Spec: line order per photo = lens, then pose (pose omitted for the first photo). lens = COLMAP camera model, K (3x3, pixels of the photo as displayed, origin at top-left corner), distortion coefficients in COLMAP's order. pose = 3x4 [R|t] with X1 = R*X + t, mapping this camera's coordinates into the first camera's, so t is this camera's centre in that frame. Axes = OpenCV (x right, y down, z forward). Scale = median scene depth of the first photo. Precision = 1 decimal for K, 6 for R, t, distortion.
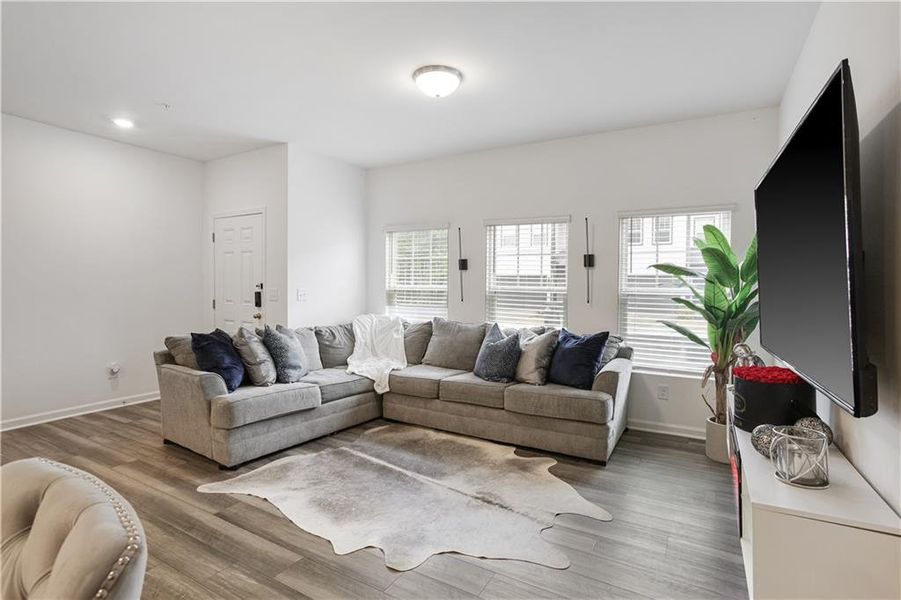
lens RADIAL K [[452.4, 0, 459.9], [0, 452.4, 303.1], [0, 0, 1]] dist [-0.022194, 0.009065]
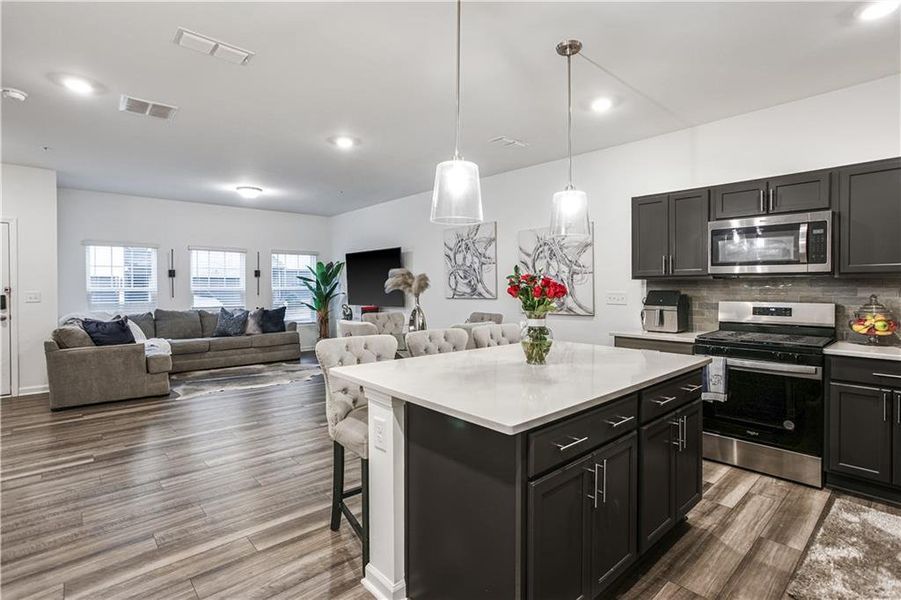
lens RADIAL K [[452.4, 0, 454.6], [0, 452.4, 305.6], [0, 0, 1]] dist [-0.022194, 0.009065]
pose [[0.312056, -0.049528, 0.948772, -1.574725], [0.044174, 0.998317, 0.037585, 0.012930], [-0.949036, 0.030182, 0.313719, -0.519932]]
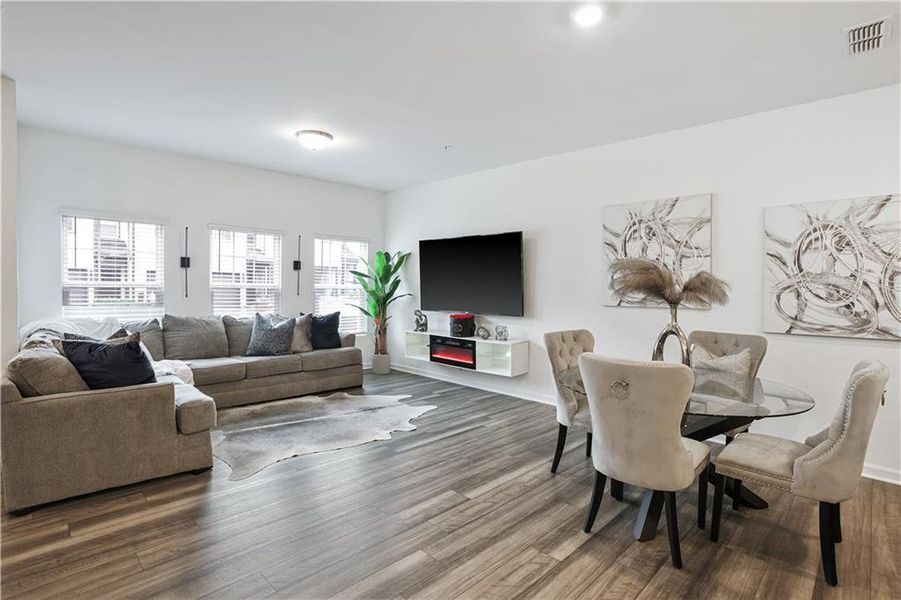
lens RADIAL K [[466.7, 0, 443.8], [0, 466.7, 301.4], [0, 0, 1]] dist [-0.018392, 0.023101]
pose [[0.270214, -0.039749, 0.961979, -1.203458], [0.027363, 0.999061, 0.033595, -0.019881], [-0.962411, 0.017245, 0.271048, 0.185079]]
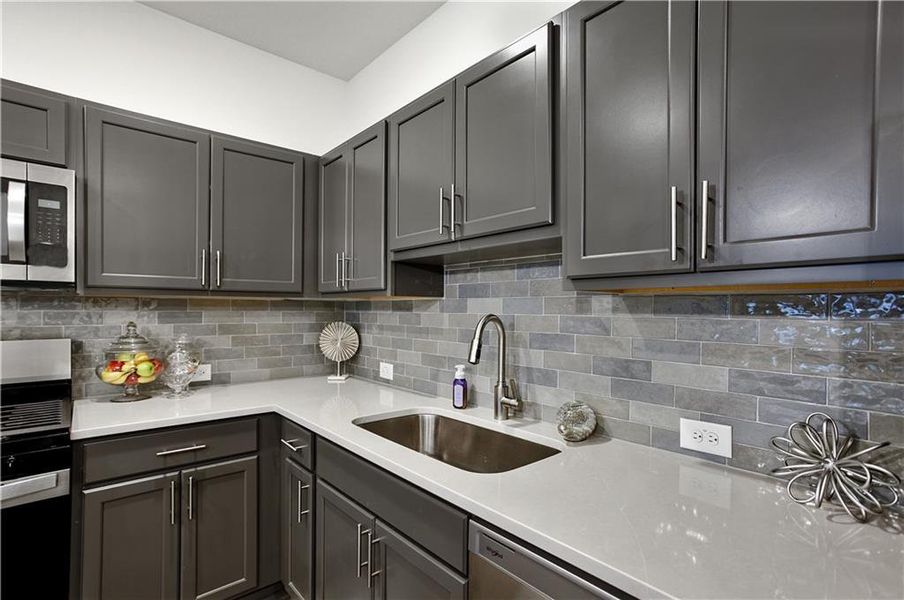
lens RADIAL K [[453.9, 0, 469.2], [0, 453.9, 301.6], [0, 0, 1]] dist [-0.022194, 0.009065]
pose [[-0.947529, -0.008210, 0.319564, -1.035789], [0.001083, 0.999582, 0.028891, 0.019546], [-0.319668, 0.027721, -0.947124, -0.633732]]
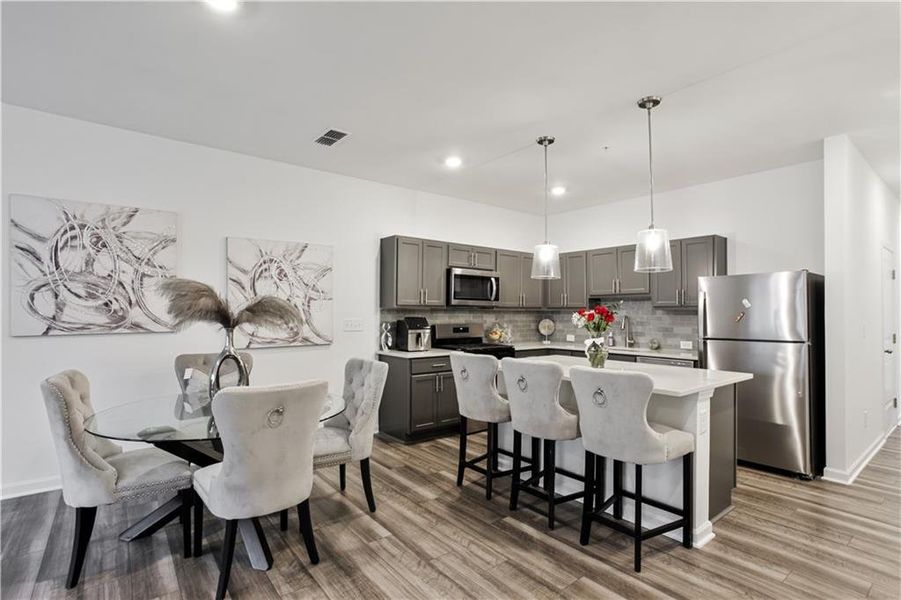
lens RADIAL K [[452.4, 0, 486.7], [0, 452.4, 299.0], [0, 0, 1]] dist [-0.022194, 0.009065]
pose [[-0.941171, -0.002167, 0.337925, -0.978014], [0.002086, 0.999923, 0.012220, -0.033371], [-0.337926, 0.012206, -0.941094, 0.621492]]
